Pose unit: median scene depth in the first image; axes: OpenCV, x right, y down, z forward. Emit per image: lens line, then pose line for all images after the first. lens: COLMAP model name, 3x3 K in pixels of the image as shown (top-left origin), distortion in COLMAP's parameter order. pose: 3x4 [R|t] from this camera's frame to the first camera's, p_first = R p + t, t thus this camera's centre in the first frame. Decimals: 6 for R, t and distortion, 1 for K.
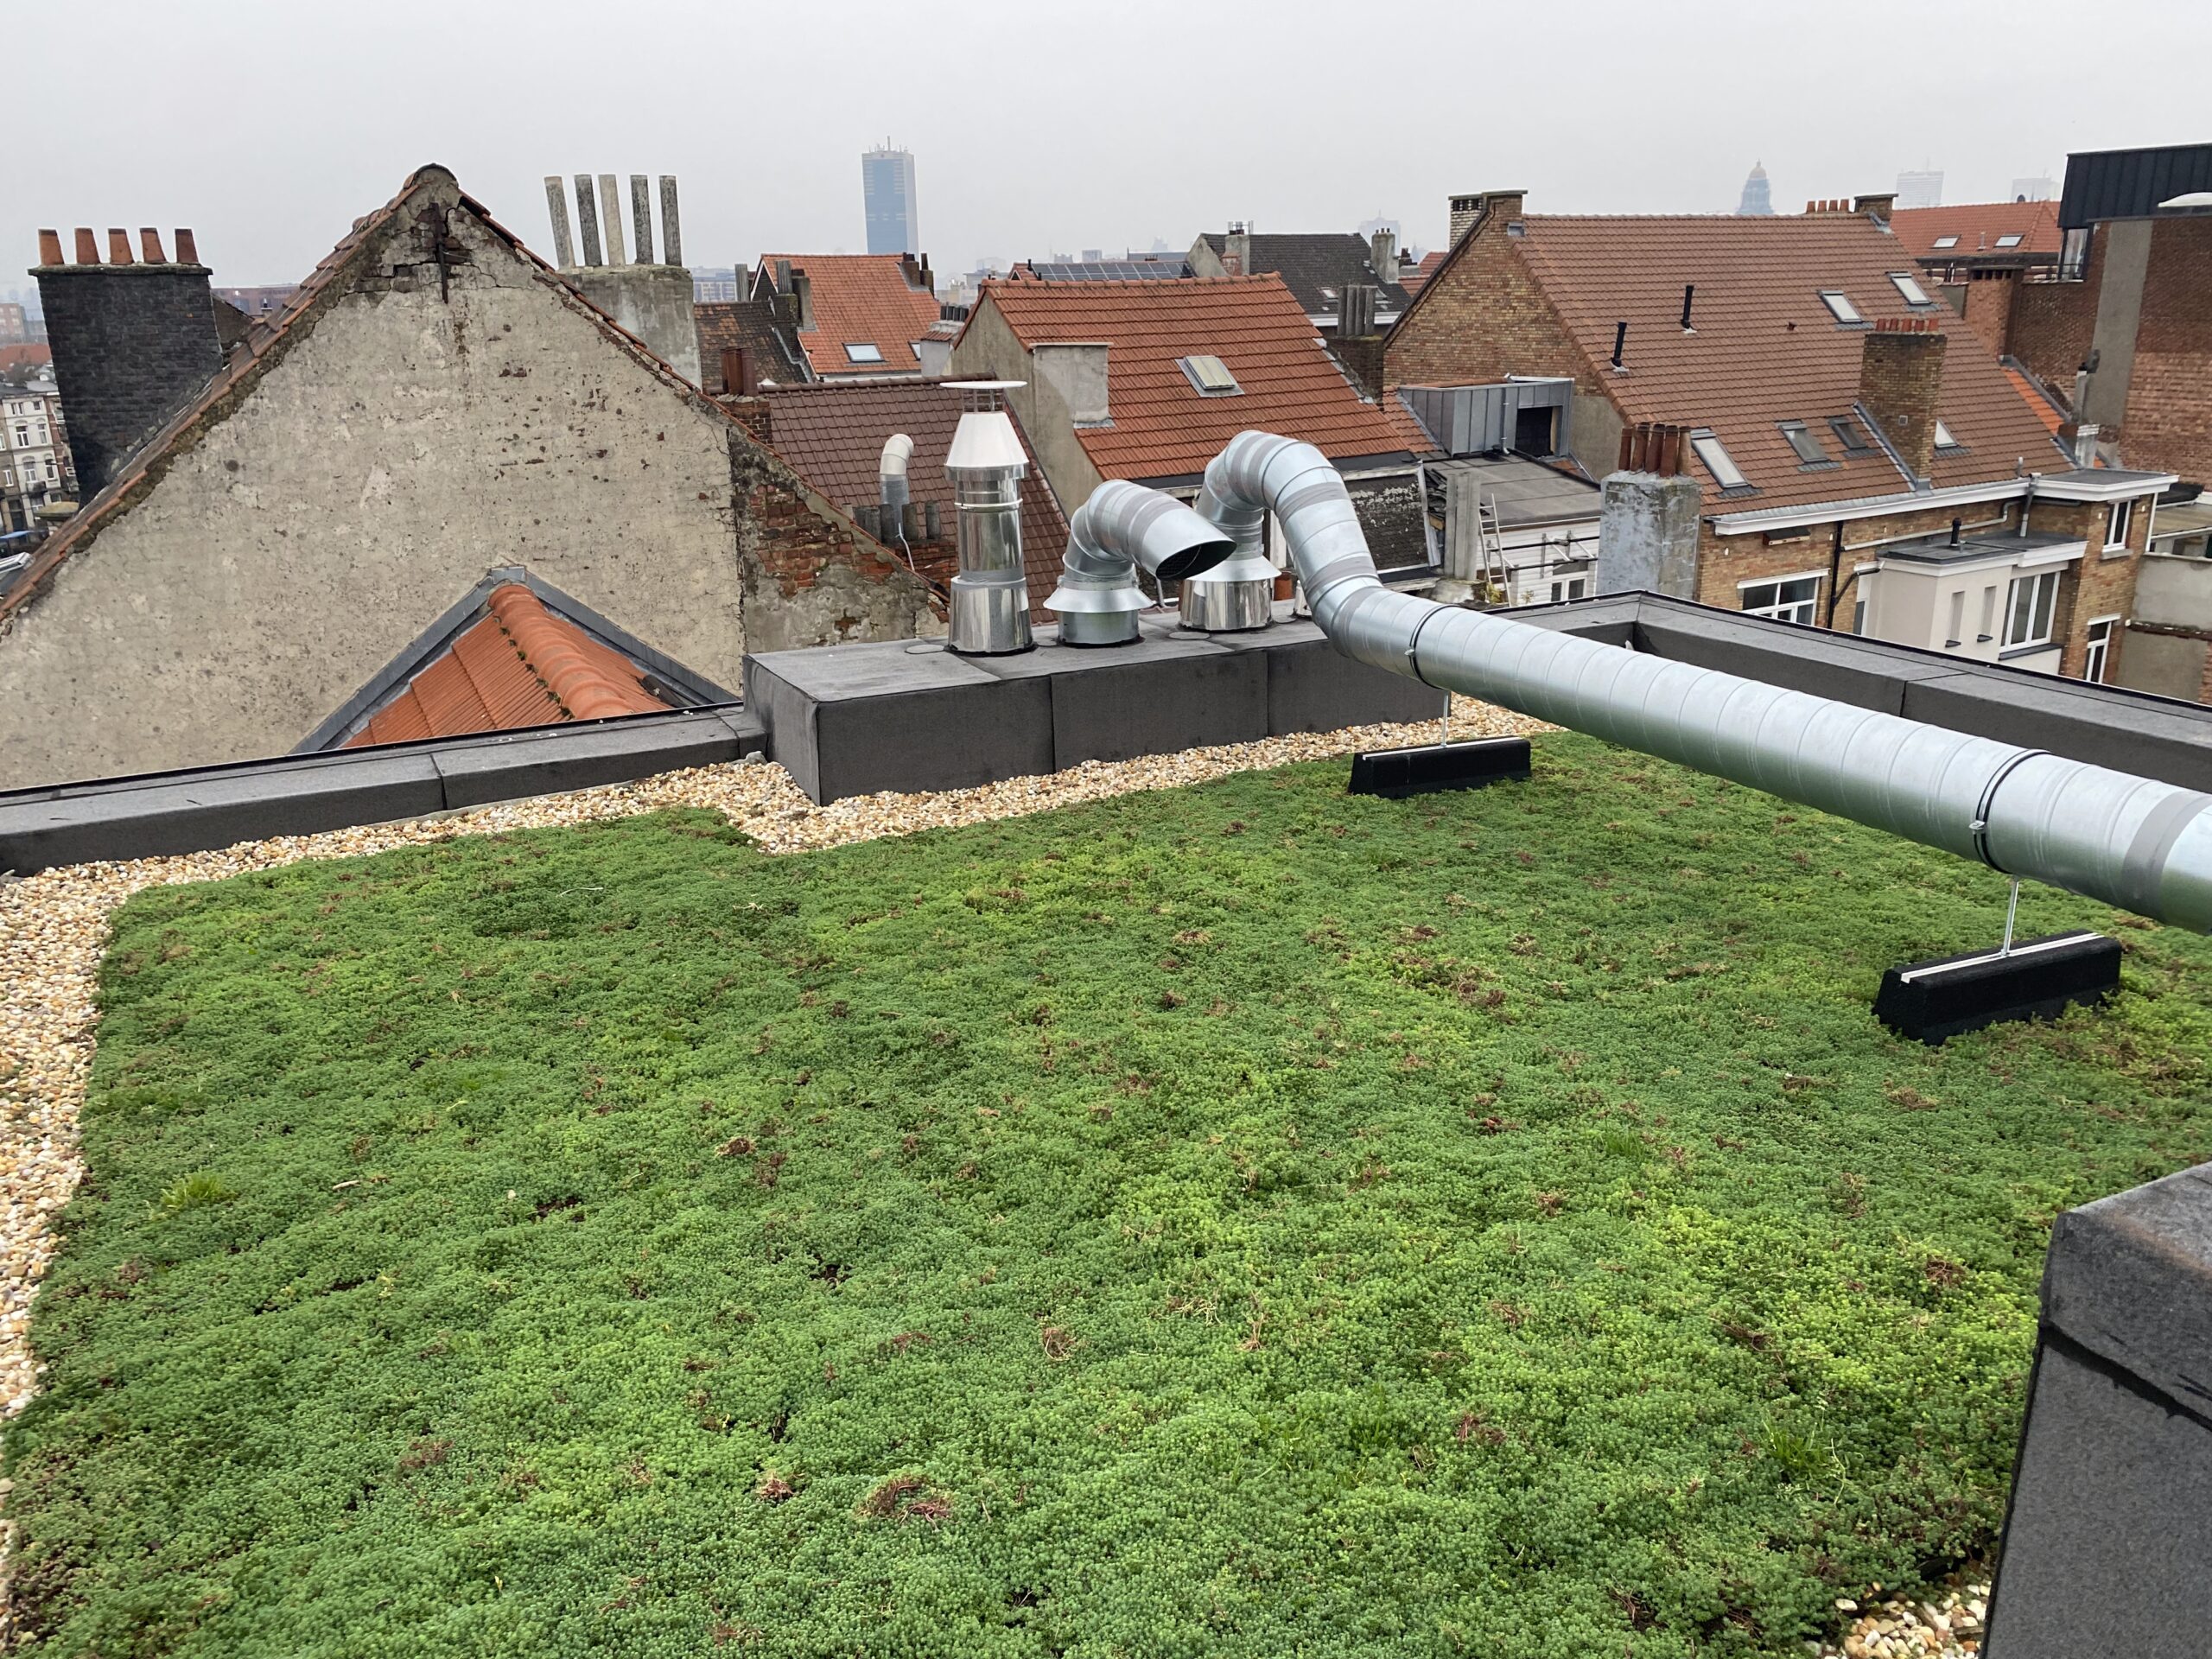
lens RADIAL K [[1674.4, 0, 1110.8], [0, 1674.4, 833.4], [0, 0, 1]] dist [0.004559, -0.013292]
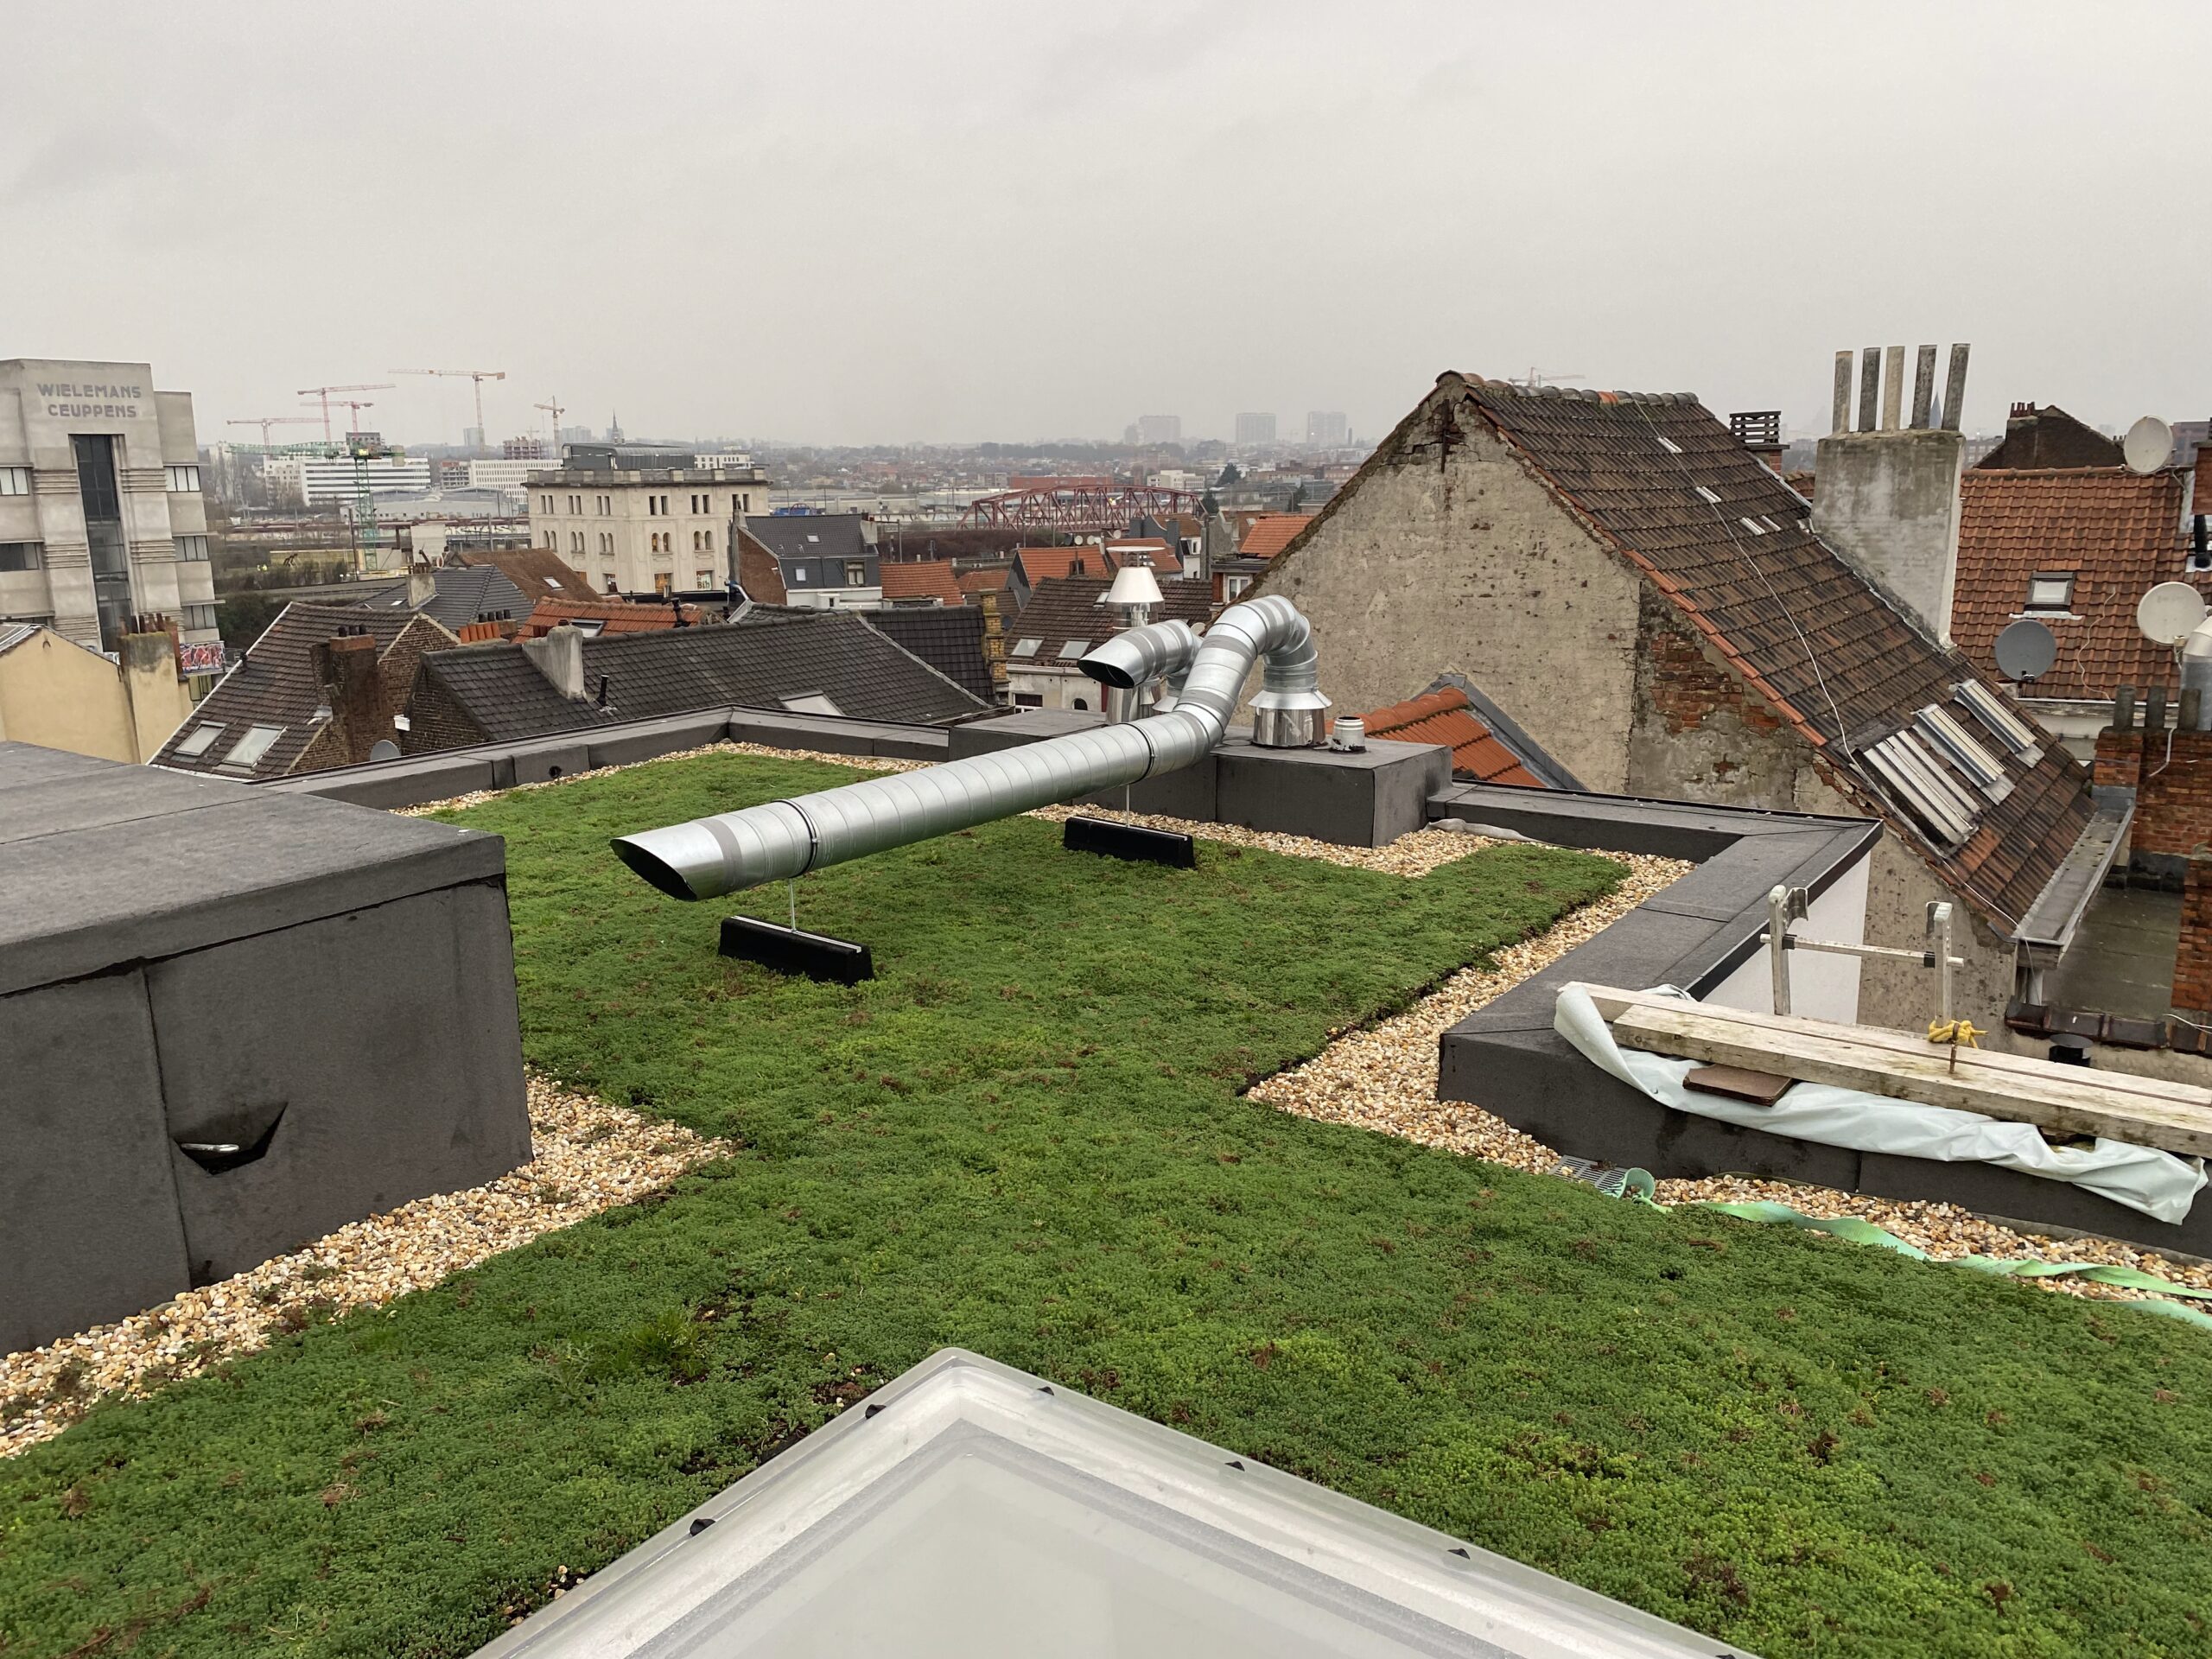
lens RADIAL K [[1674.4, 0, 1113.9], [0, 1674.4, 831.7], [0, 0, 1]] dist [0.004559, -0.013292]
pose [[0.503295, 0.193680, -0.842130, 0.605343], [-0.258633, 0.963646, 0.067056, -0.061779], [0.824502, 0.184053, 0.535090, 0.123834]]
